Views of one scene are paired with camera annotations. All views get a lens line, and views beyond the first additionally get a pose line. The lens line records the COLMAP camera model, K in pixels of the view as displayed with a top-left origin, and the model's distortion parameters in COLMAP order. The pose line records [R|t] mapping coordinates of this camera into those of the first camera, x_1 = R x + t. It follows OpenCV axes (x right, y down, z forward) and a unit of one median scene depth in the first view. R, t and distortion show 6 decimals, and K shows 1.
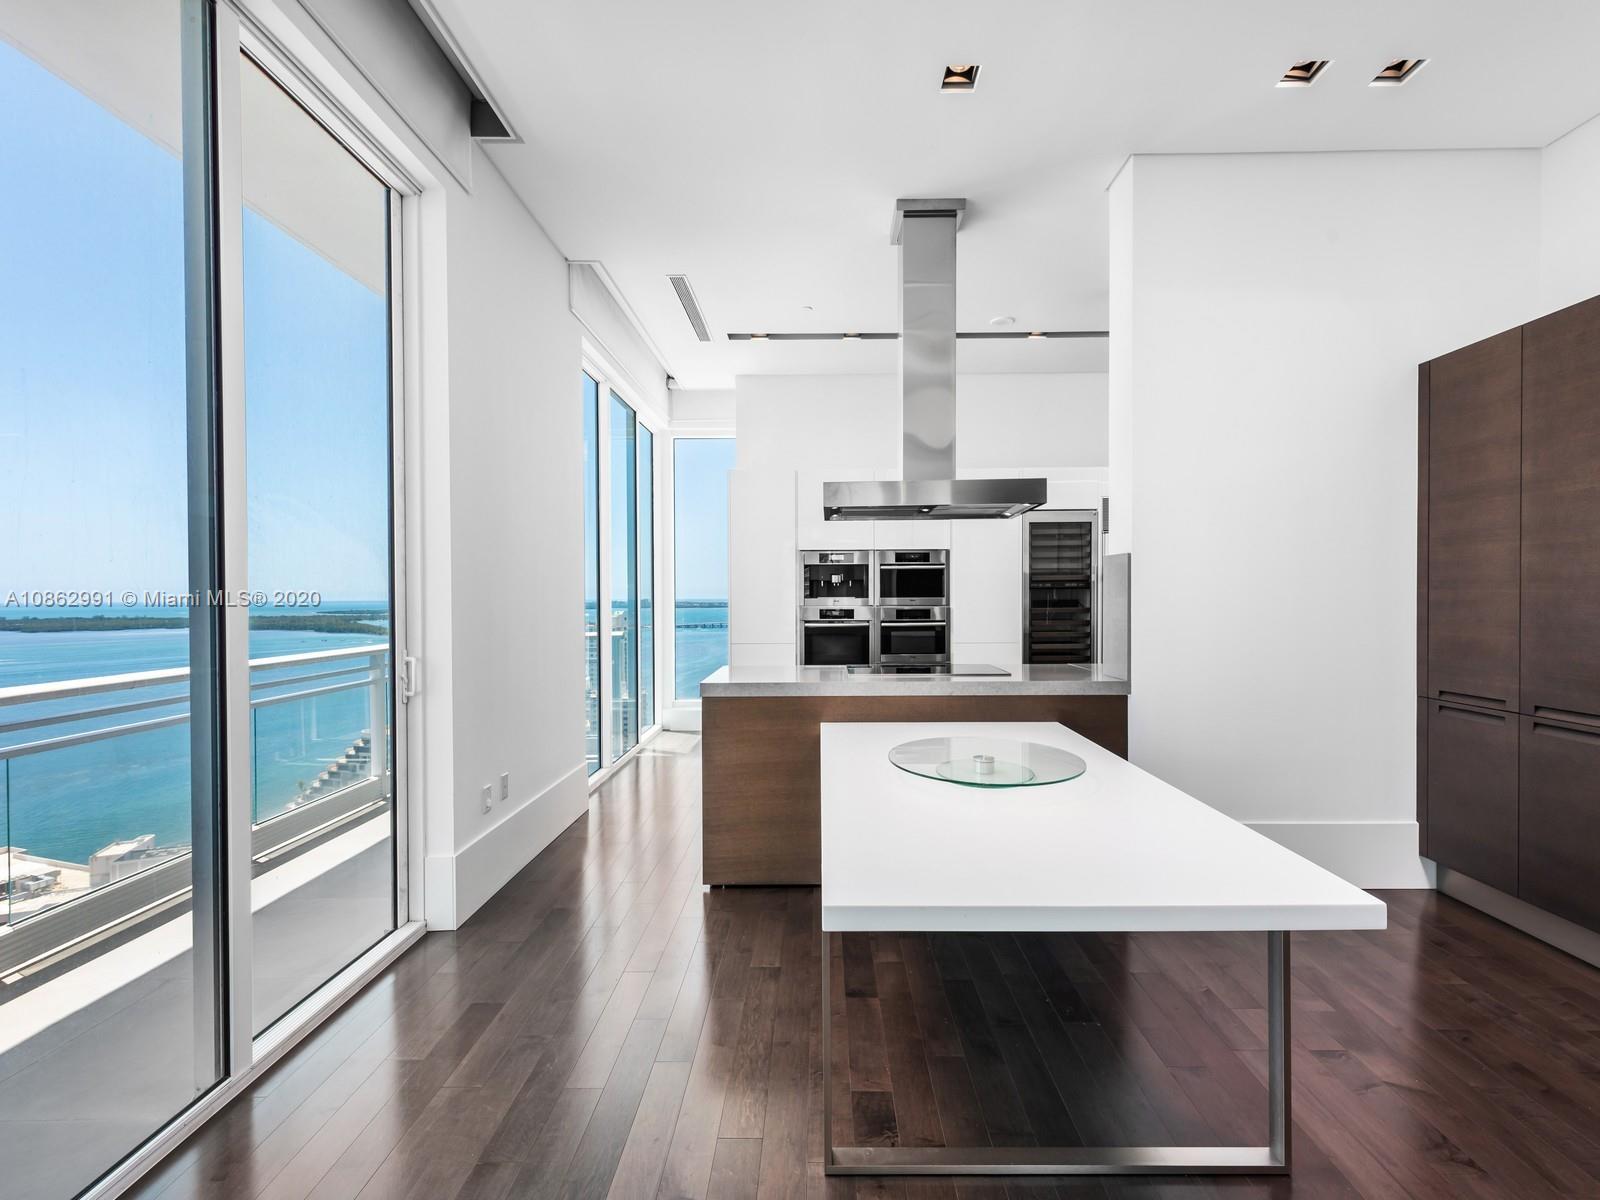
lens RADIAL K [[673.4, 0, 806.0], [0, 673.4, 597.8], [0, 0, 1]] dist [0.025457, -0.007593]
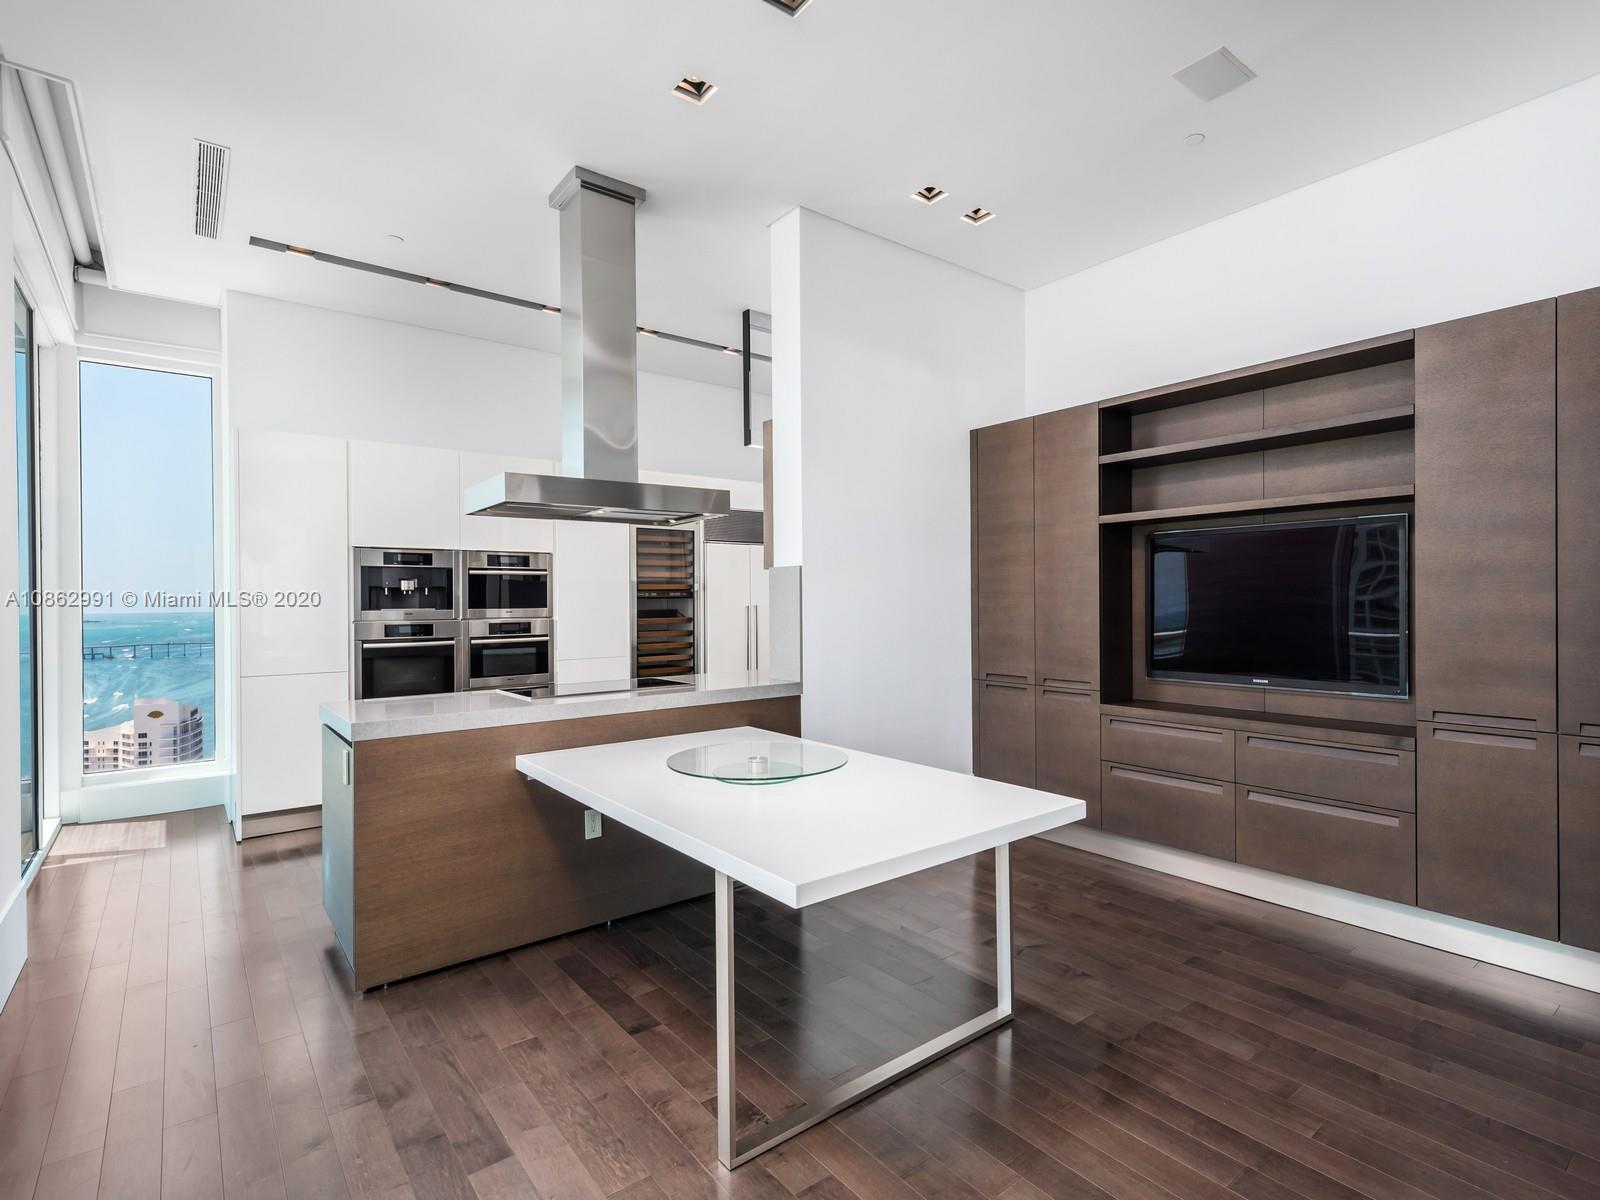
lens RADIAL K [[791.1, 0, 800.0], [0, 791.1, 600.0], [0, 0, 1]] dist [0.020751, 0.000228]
pose [[0.788966, -0.001211, 0.614436, -0.166788], [0.008187, 0.999930, -0.008542, 0.000290], [-0.614382, 0.011770, 0.788921, -0.005300]]
